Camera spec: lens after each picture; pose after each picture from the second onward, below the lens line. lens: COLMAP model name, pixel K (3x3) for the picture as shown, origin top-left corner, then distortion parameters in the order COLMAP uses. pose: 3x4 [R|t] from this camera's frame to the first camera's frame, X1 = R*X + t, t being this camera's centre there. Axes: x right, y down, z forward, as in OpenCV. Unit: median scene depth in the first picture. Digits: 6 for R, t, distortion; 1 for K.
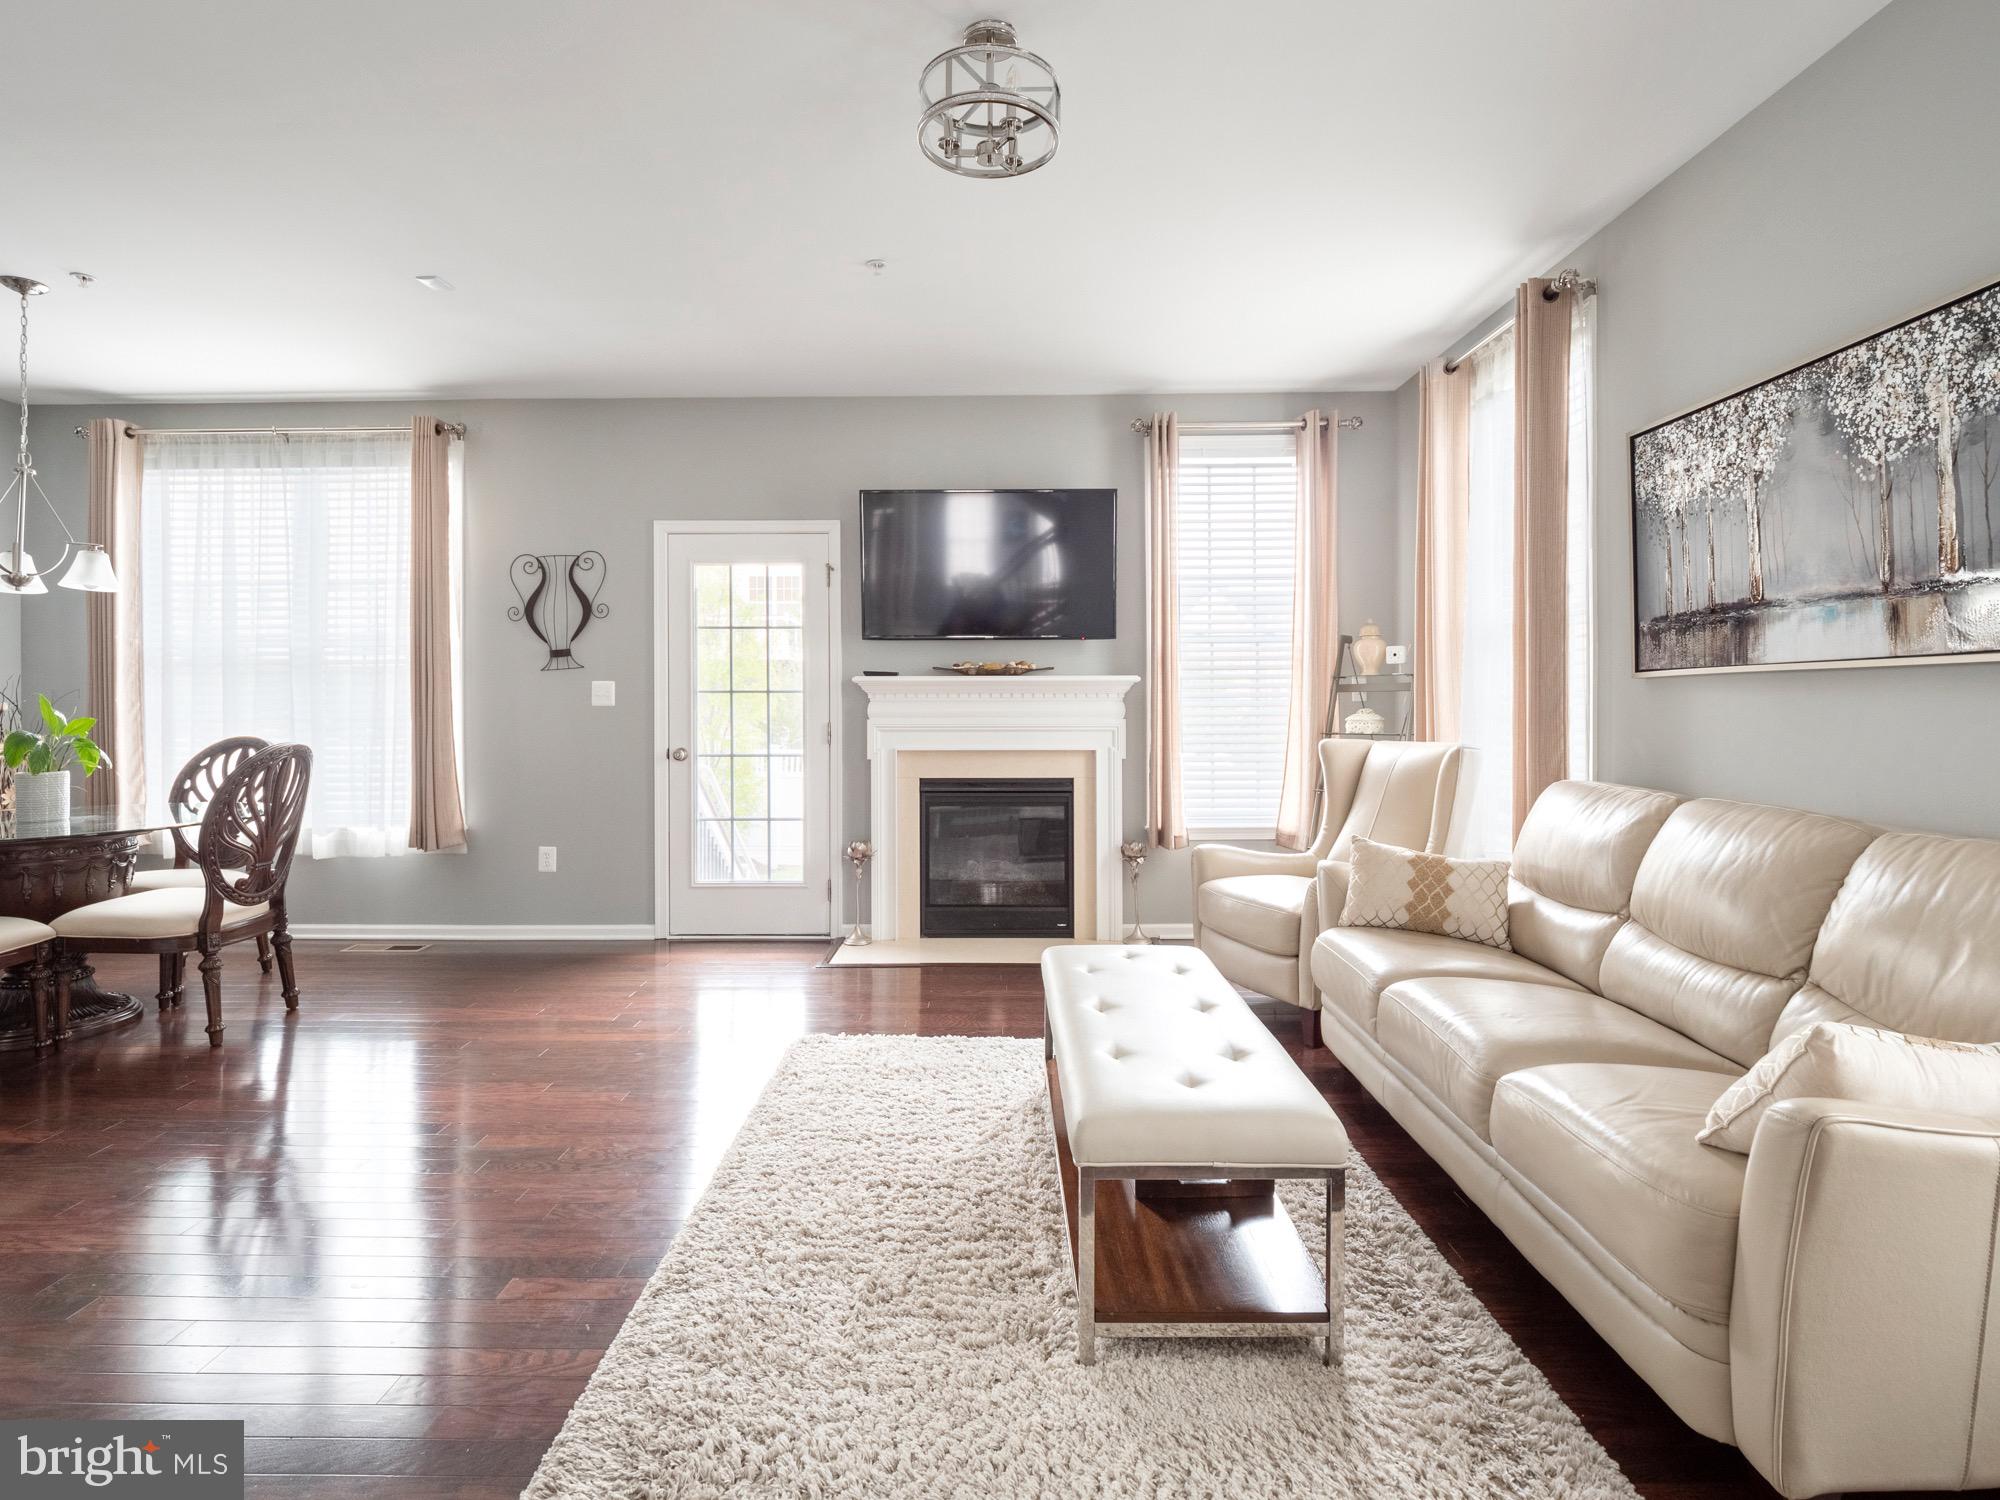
lens RADIAL K [[995.4, 0, 987.1], [0, 995.4, 716.1], [0, 0, 1]] dist [-0.020607, -0.000857]
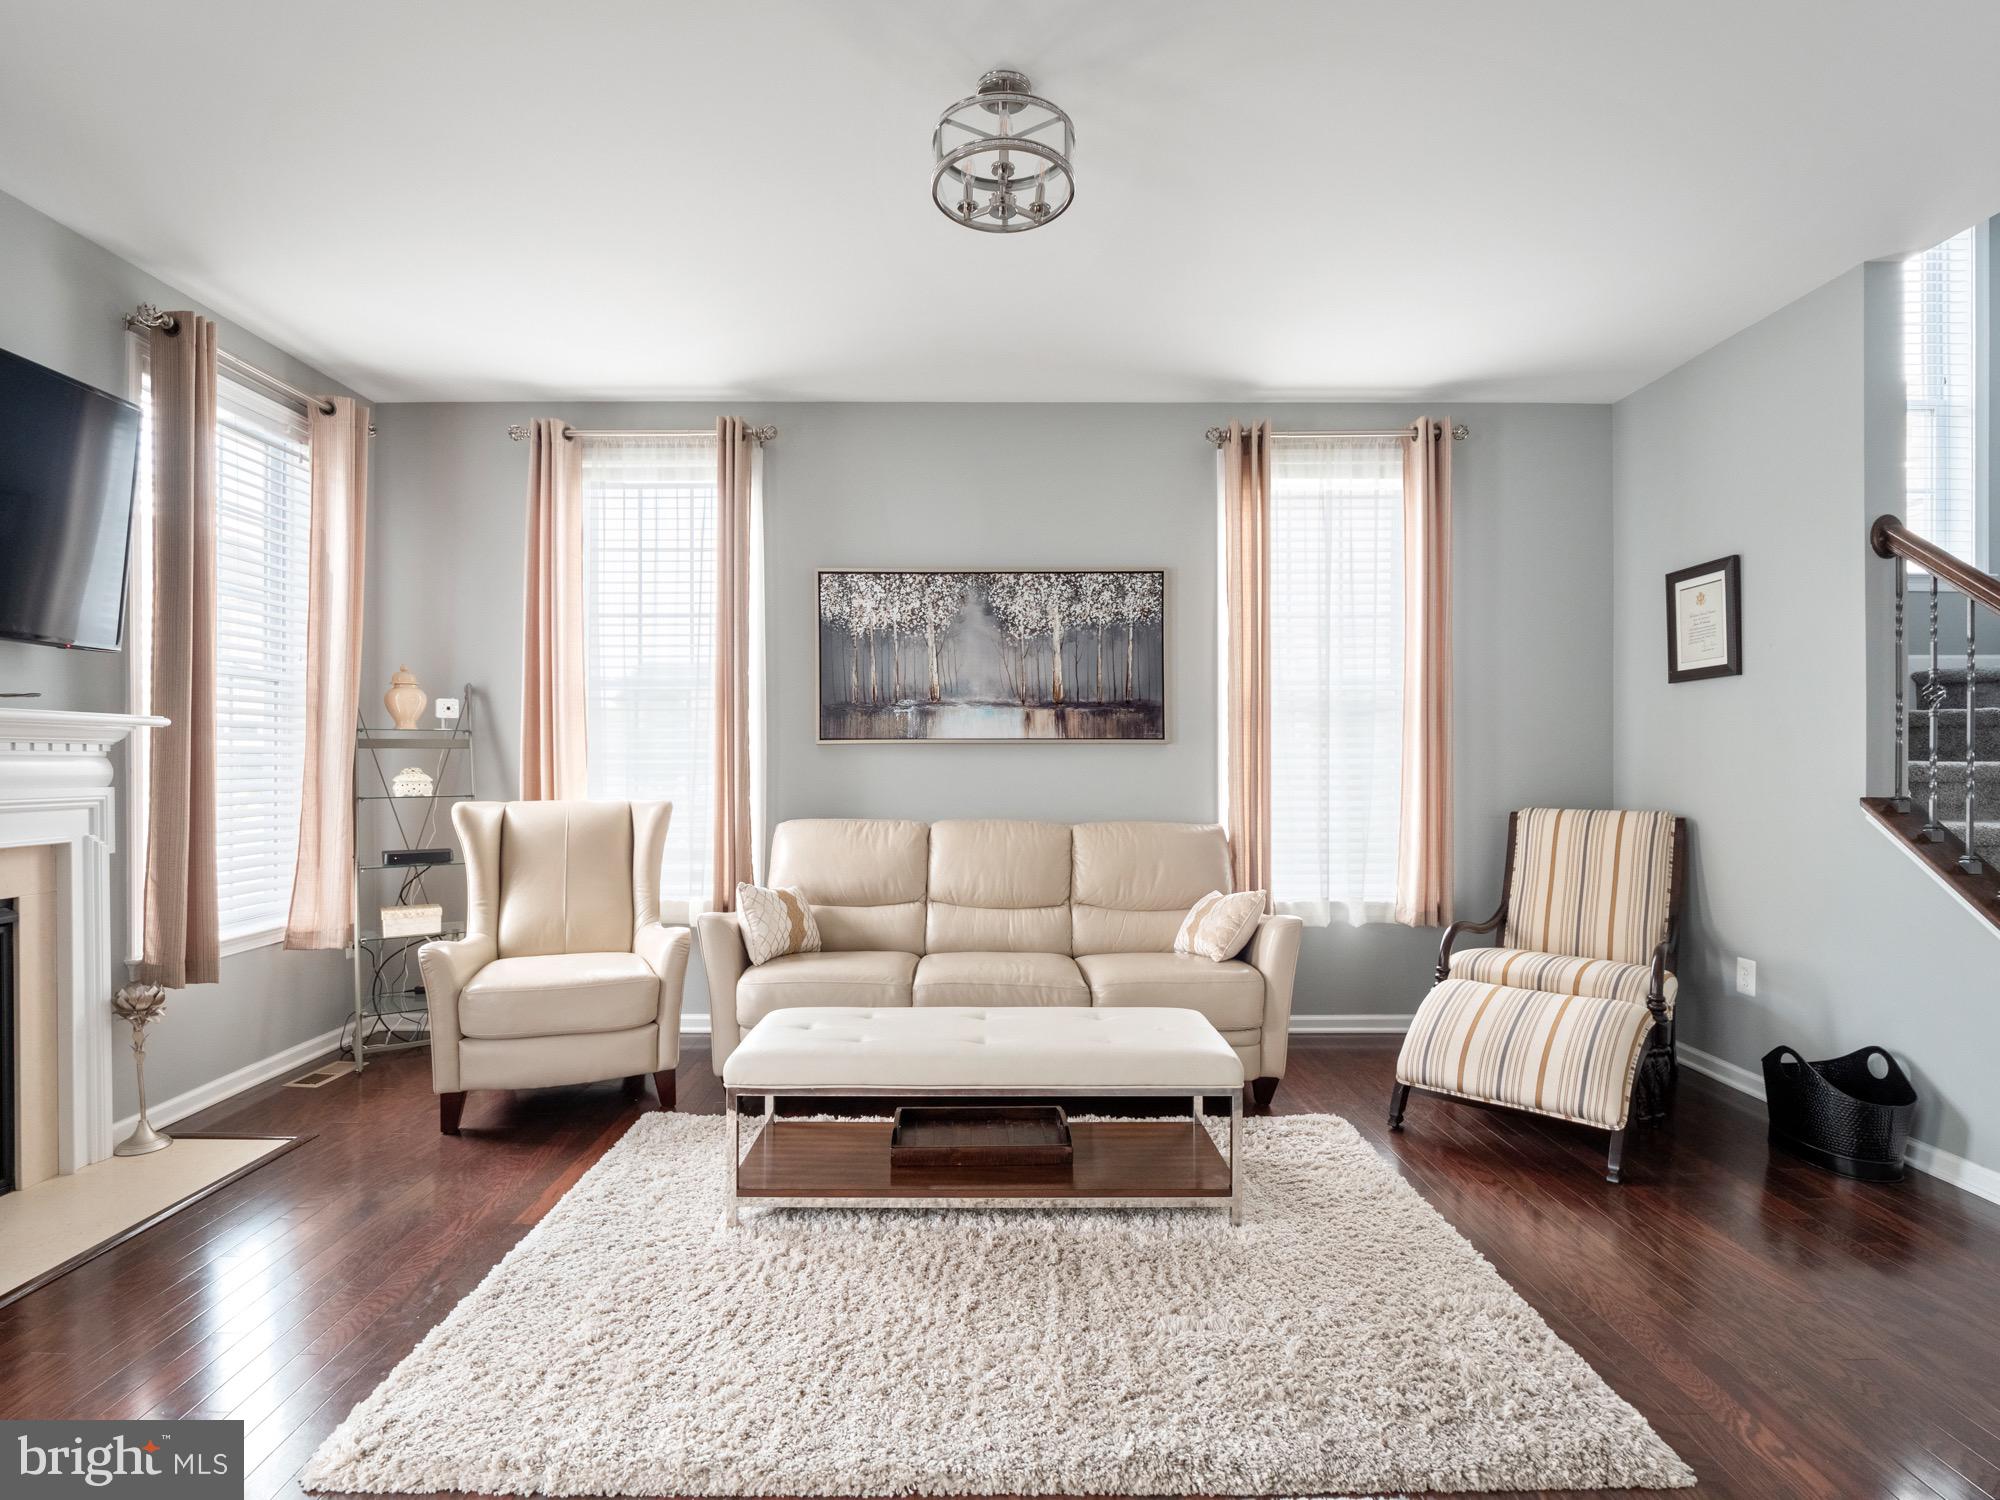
lens RADIAL K [[995.4, 0, 996.7], [0, 995.4, 750.6], [0, 0, 1]] dist [-0.020607, -0.000857]
pose [[-0.014238, 0.011063, 0.999837, -0.881563], [0.011900, 0.999870, -0.010894, -0.012736], [-0.999828, 0.011743, -0.014368, 0.895508]]
